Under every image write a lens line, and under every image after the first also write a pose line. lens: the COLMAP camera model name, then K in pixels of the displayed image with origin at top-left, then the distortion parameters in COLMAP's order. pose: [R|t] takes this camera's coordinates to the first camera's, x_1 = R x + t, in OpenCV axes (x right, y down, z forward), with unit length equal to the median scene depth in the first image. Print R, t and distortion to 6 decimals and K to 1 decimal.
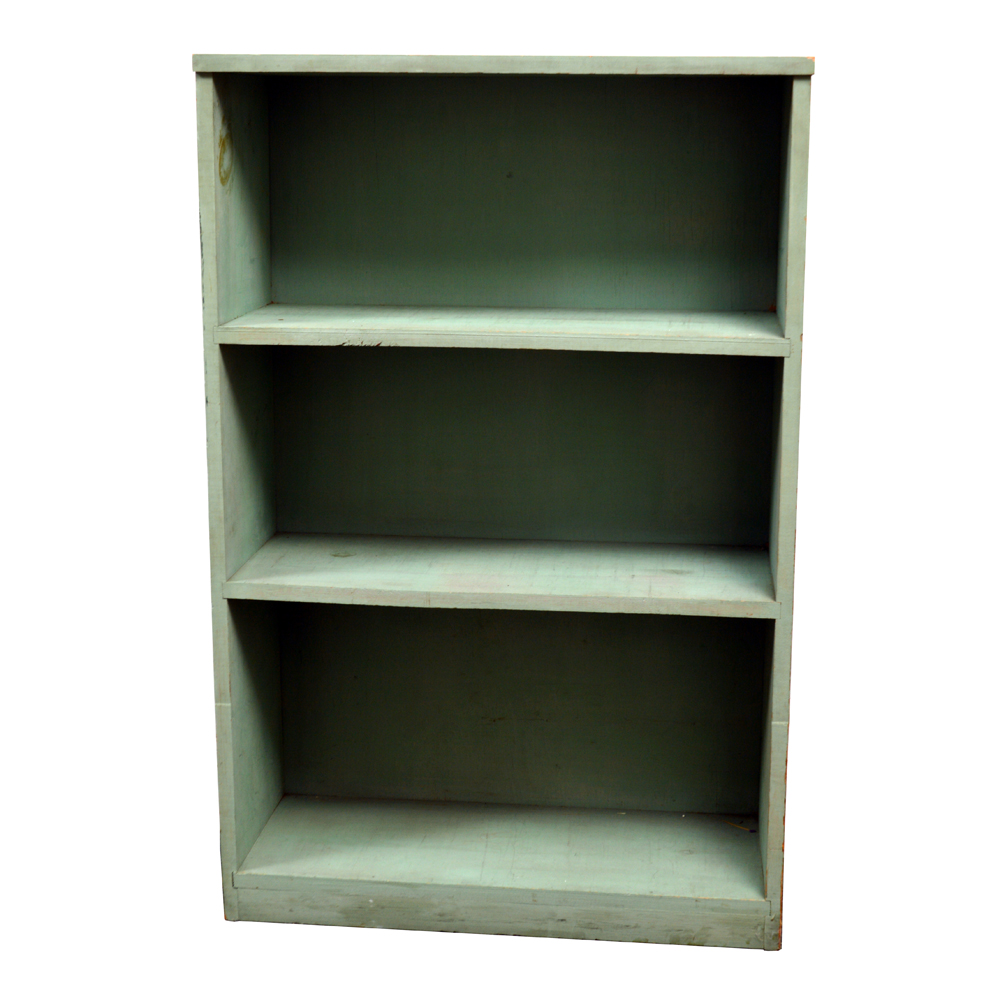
lens RADIAL K [[1802.7, 0, 505.6], [0, 1802.7, 497.8], [0, 0, 1]] dist [-0.032514, 0.000000]
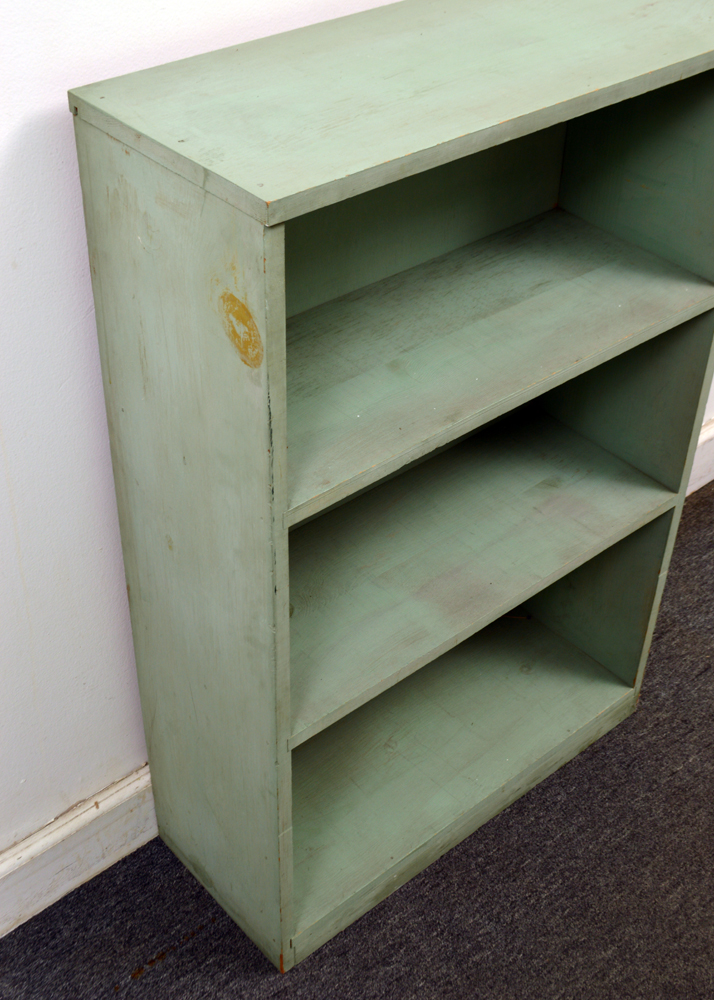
lens RADIAL K [[1300.5, 0, 360.9], [0, 1300.5, 500.1], [0, 0, 1]] dist [-0.023872, 0.000000]
pose [[0.678266, -0.448843, 0.581803, -0.462017], [0.131487, 0.853122, 0.504870, -0.377589], [-0.722956, -0.265937, 0.637661, 0.622322]]
